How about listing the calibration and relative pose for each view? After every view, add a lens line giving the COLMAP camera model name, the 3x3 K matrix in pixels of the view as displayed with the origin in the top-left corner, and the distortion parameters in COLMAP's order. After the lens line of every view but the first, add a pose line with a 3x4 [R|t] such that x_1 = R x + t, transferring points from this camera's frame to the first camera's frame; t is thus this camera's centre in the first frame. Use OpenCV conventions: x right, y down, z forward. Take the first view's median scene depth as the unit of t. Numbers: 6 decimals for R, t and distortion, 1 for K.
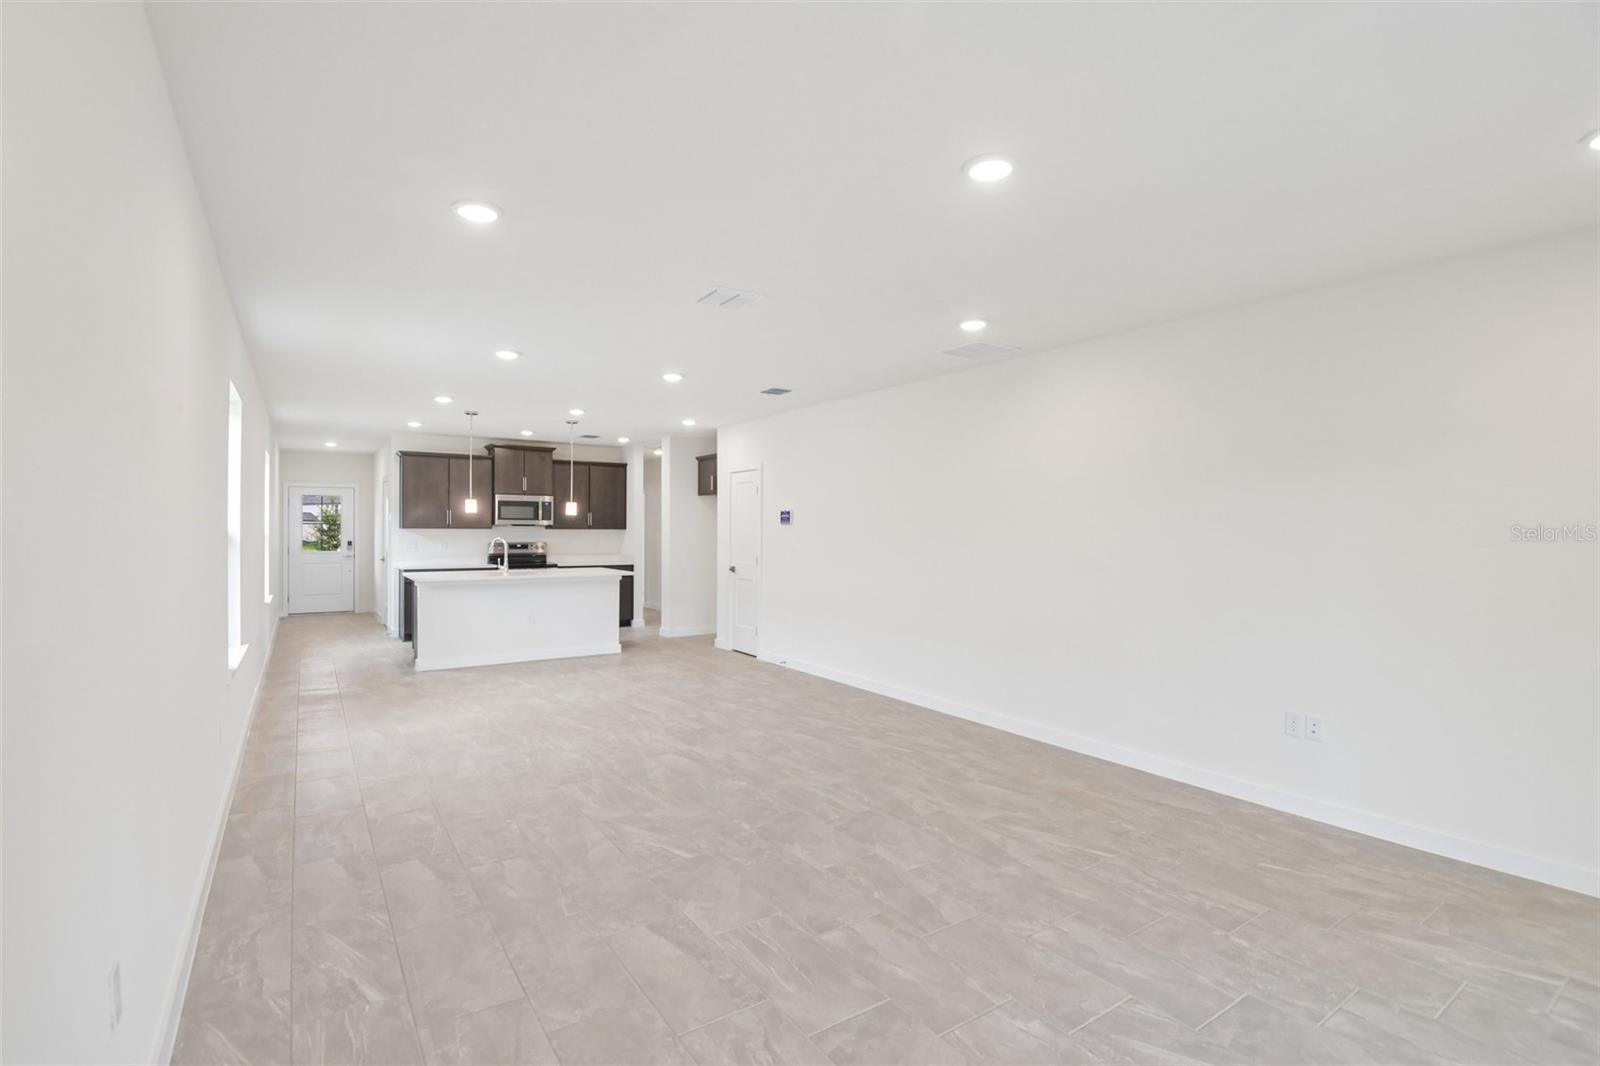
lens RADIAL K [[752.3, 0, 814.0], [0, 752.3, 520.3], [0, 0, 1]] dist [-0.000304, -0.026967]
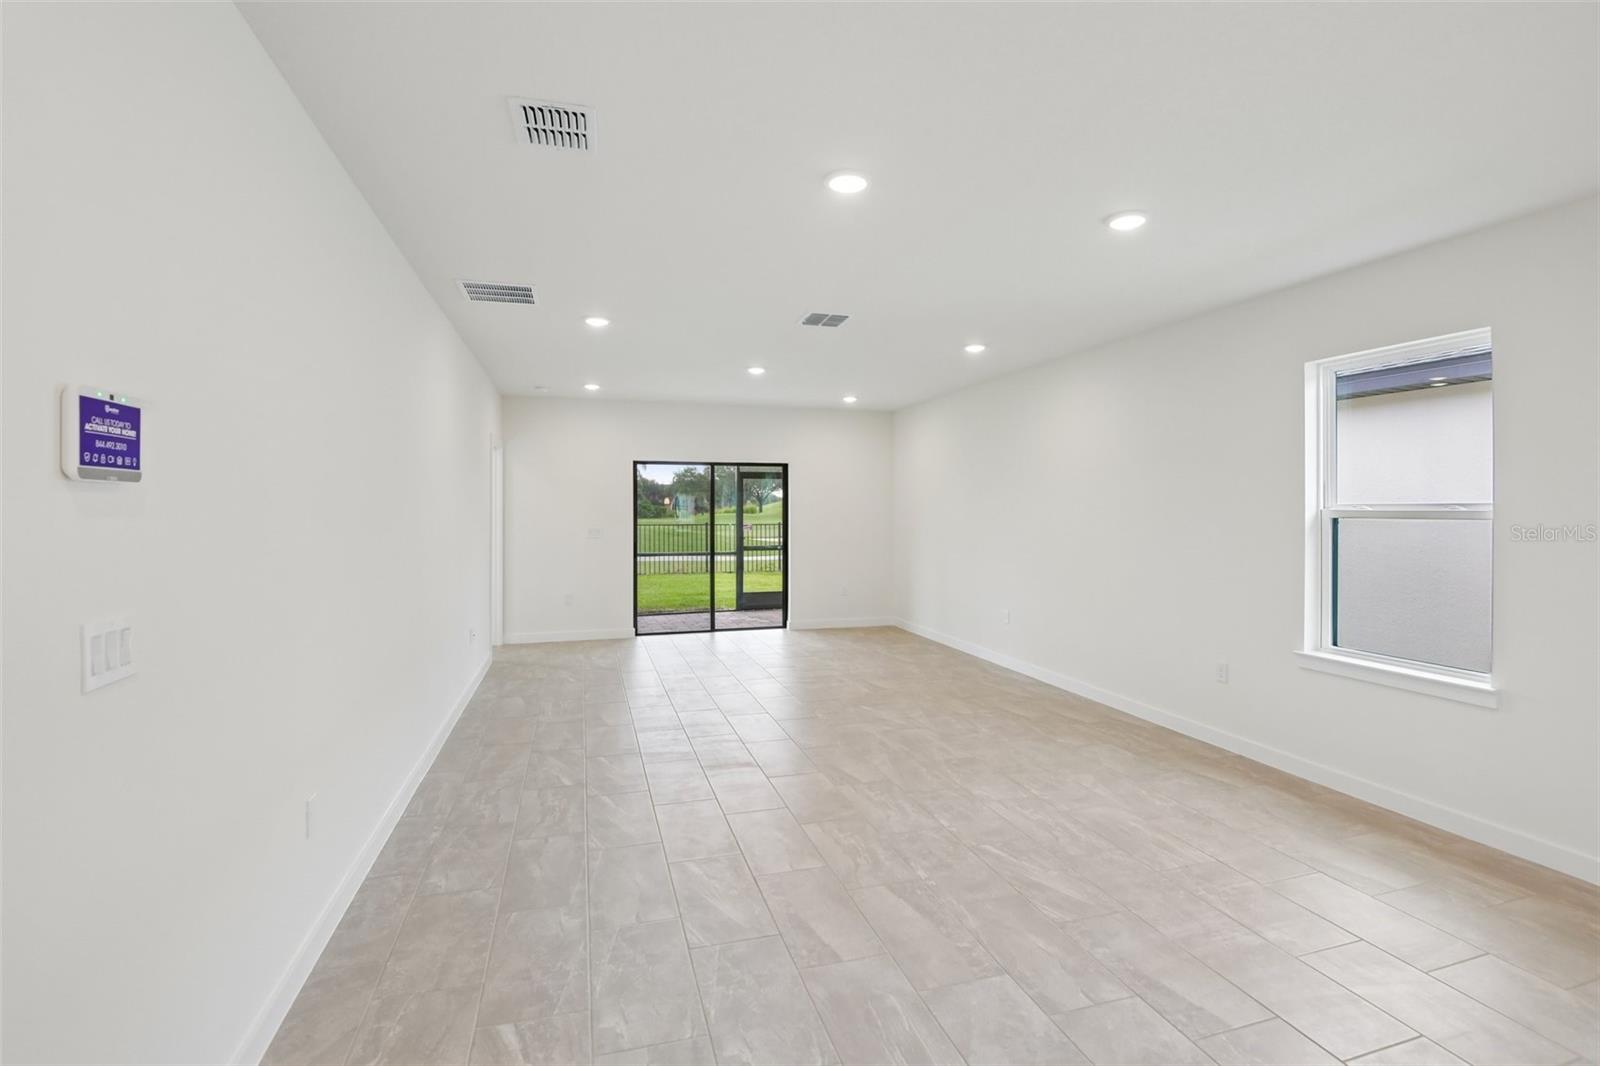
lens RADIAL K [[752.3, 0, 814.0], [0, 752.3, 520.3], [0, 0, 1]] dist [-0.000304, -0.026967]
pose [[-0.955521, -0.010365, 0.294742, -0.393222], [-0.008490, 0.999935, 0.007641, 0.019104], [-0.294802, 0.004799, -0.955546, 1.866210]]
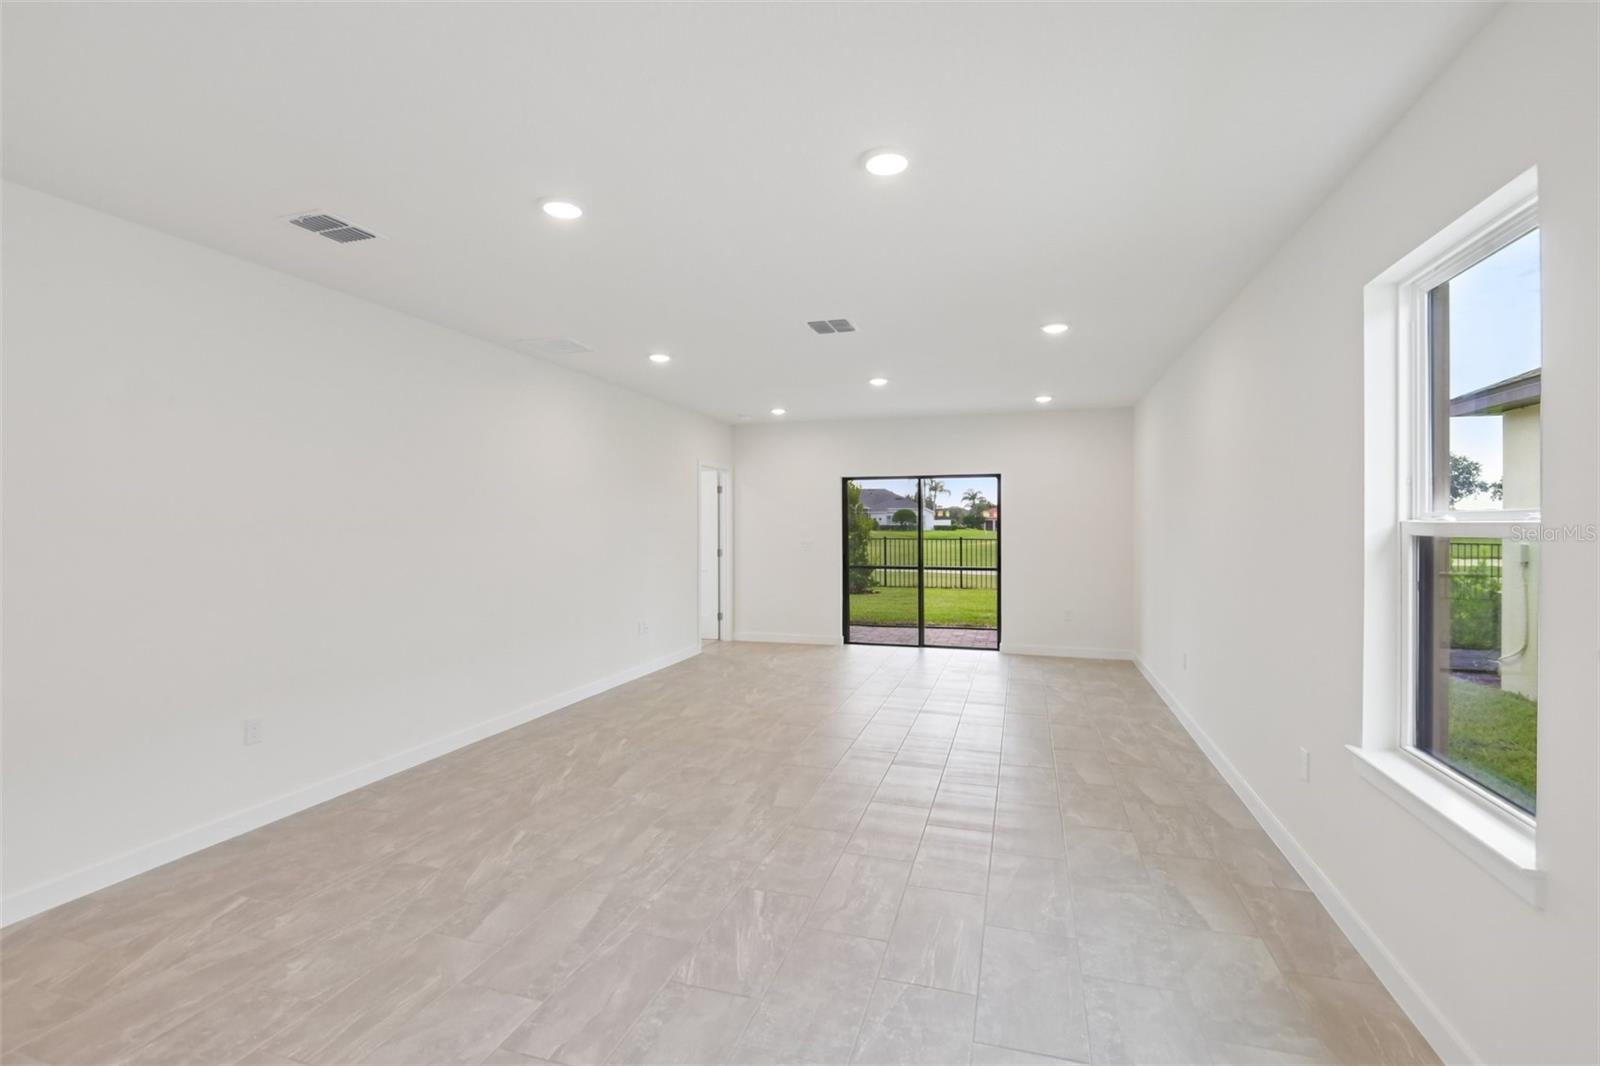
lens RADIAL K [[745.1, 0, 800.0], [0, 745.1, 533.0], [0, 0, 1]] dist [0.021782, -0.026101]
pose [[-0.626997, -0.014370, 0.778889, -0.848256], [-0.009068, 0.999897, 0.011148, 0.014802], [-0.778969, -0.000073, -0.627062, 1.526958]]
